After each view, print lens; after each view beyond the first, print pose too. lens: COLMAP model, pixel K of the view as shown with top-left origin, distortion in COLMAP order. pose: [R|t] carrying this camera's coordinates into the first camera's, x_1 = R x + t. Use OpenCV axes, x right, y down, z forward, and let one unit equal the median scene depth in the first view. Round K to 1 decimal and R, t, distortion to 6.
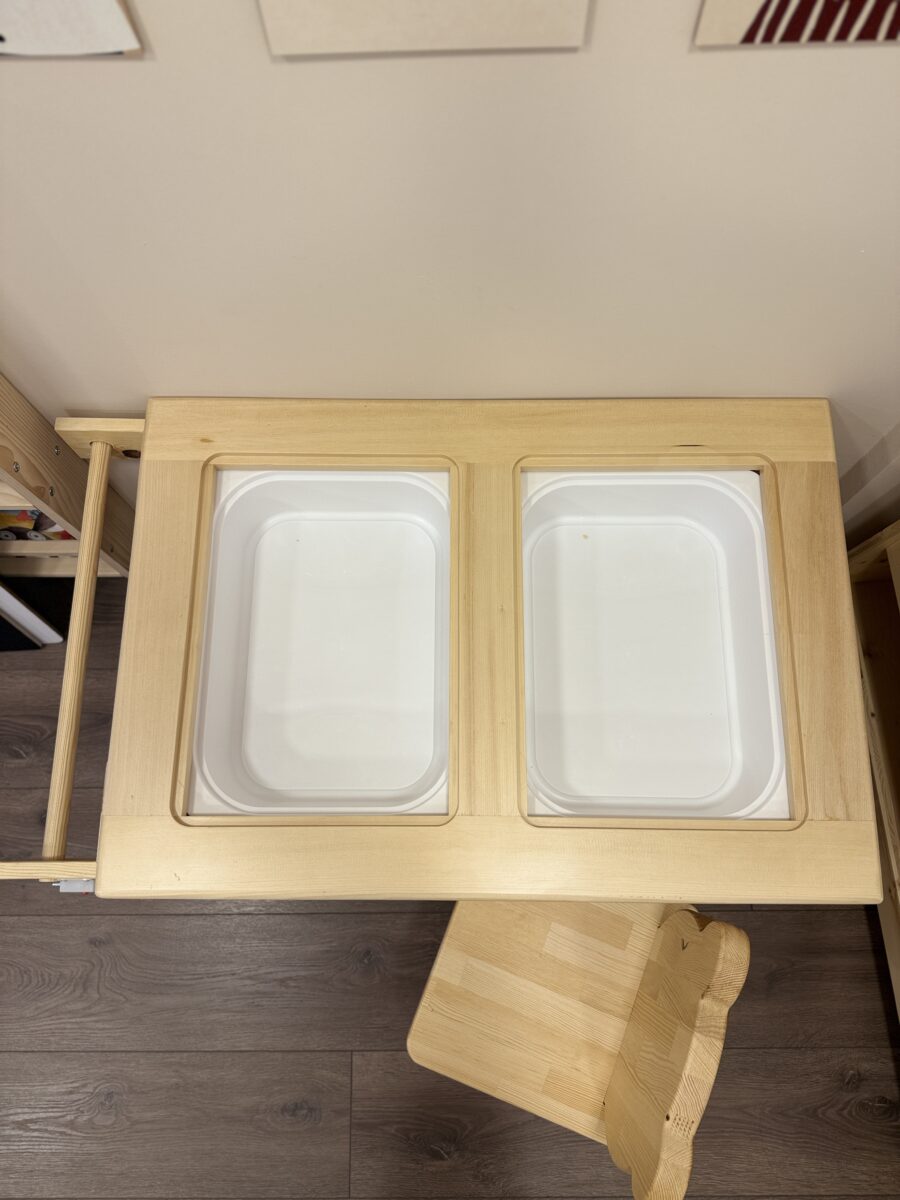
lens RADIAL K [[854.3, 0, 449.1], [0, 854.3, 599.2], [0, 0, 1]] dist [-0.005861, -0.005282]
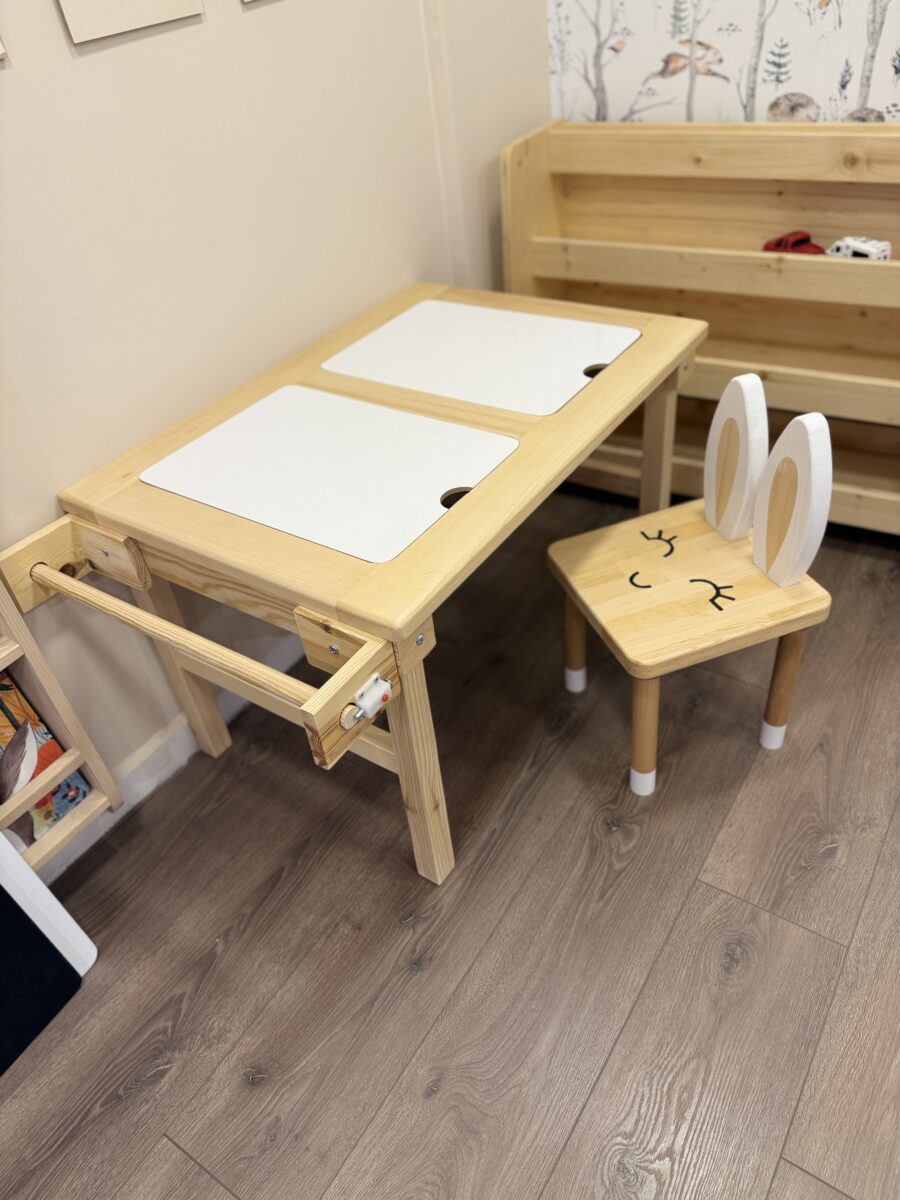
lens RADIAL K [[854.3, 0, 449.9], [0, 854.3, 605.4], [0, 0, 1]] dist [-0.005861, -0.005282]
pose [[0.558150, -0.563793, 0.608775, -0.646855], [0.821760, 0.477117, -0.311561, 0.465775], [-0.114801, 0.674164, 0.729605, 0.188655]]
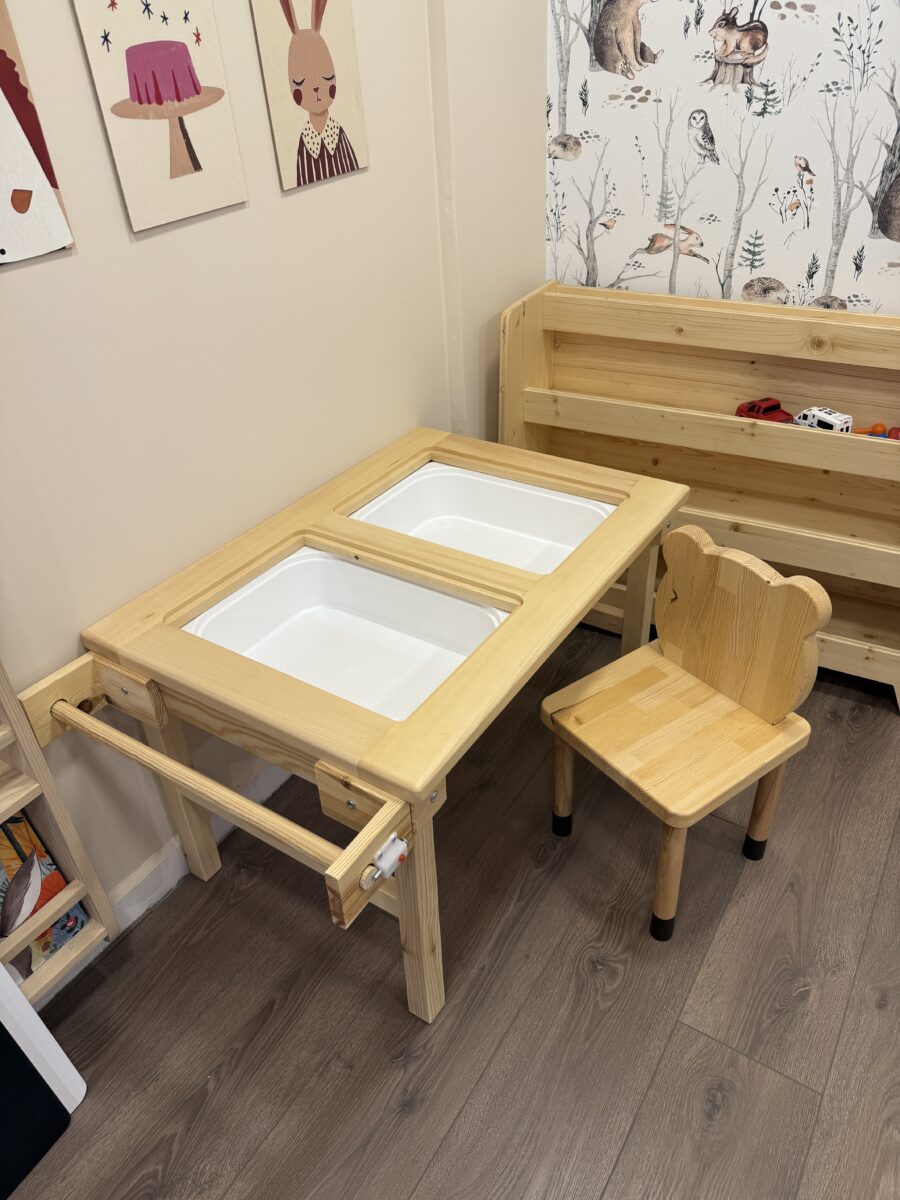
lens RADIAL K [[854.3, 0, 451.3], [0, 854.3, 607.2], [0, 0, 1]] dist [-0.005861, -0.005282]
pose [[0.542427, -0.488629, 0.683385, -0.669586], [0.820962, 0.480958, -0.307736, 0.401730], [-0.178310, 0.727957, 0.662030, 0.103380]]
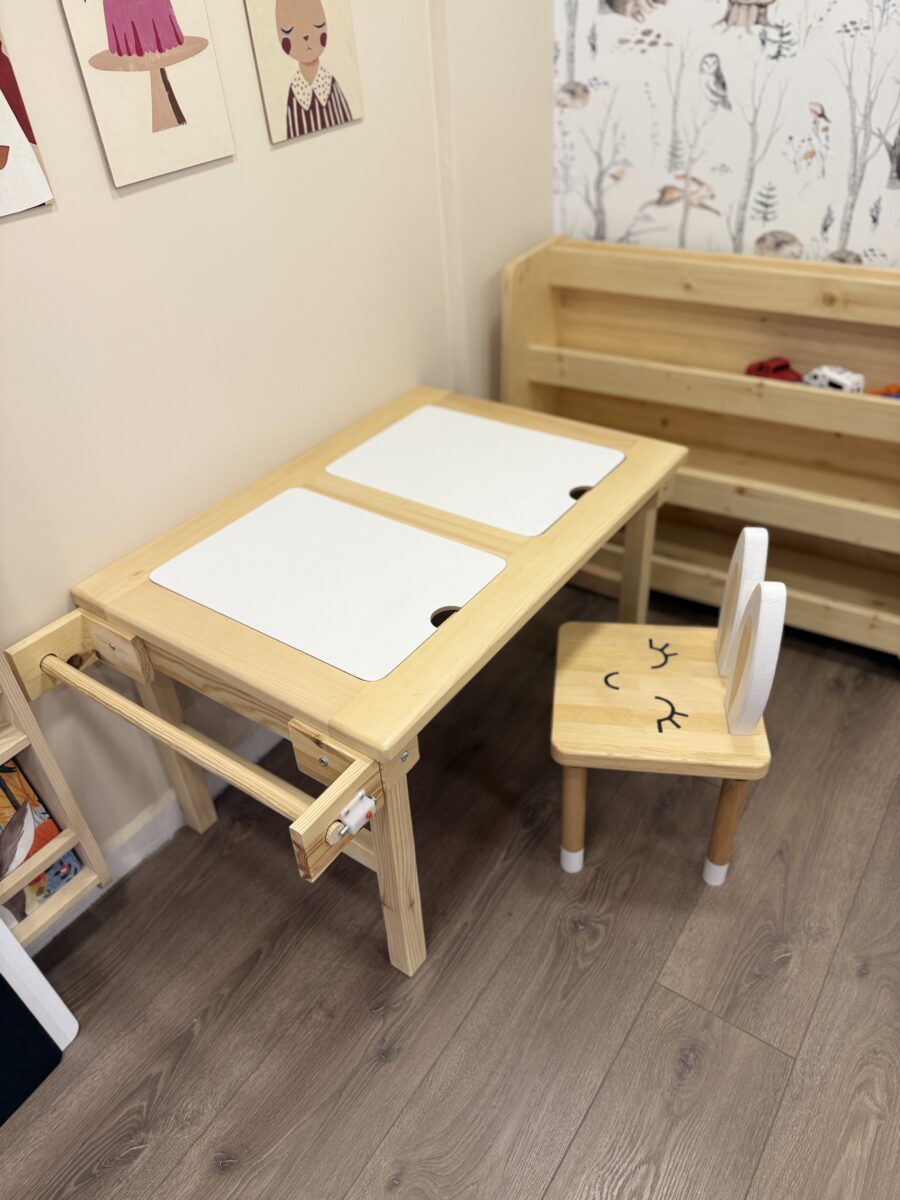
lens RADIAL K [[854.3, 0, 446.3], [0, 854.3, 606.2], [0, 0, 1]] dist [-0.005861, -0.005282]
pose [[0.577879, -0.510222, 0.636969, -0.639487], [0.800720, 0.505378, -0.321623, 0.444360], [-0.157811, 0.695893, 0.700592, 0.095402]]
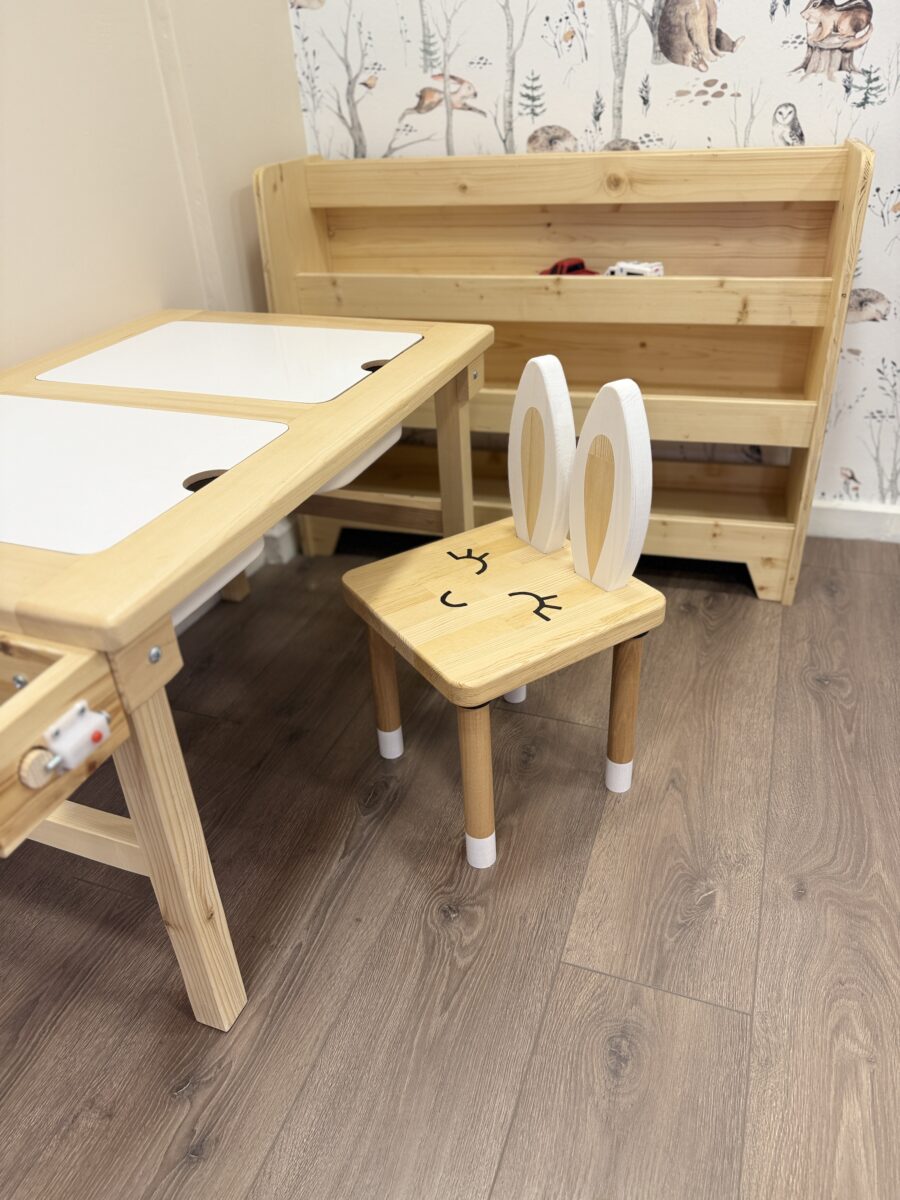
lens RADIAL K [[854.3, 0, 451.7], [0, 854.3, 605.6], [0, 0, 1]] dist [-0.005861, -0.005282]
pose [[0.352342, -0.495938, 0.793663, -0.565295], [0.915189, 0.359891, -0.181406, 0.476451], [-0.195666, 0.790268, 0.580682, 0.380857]]
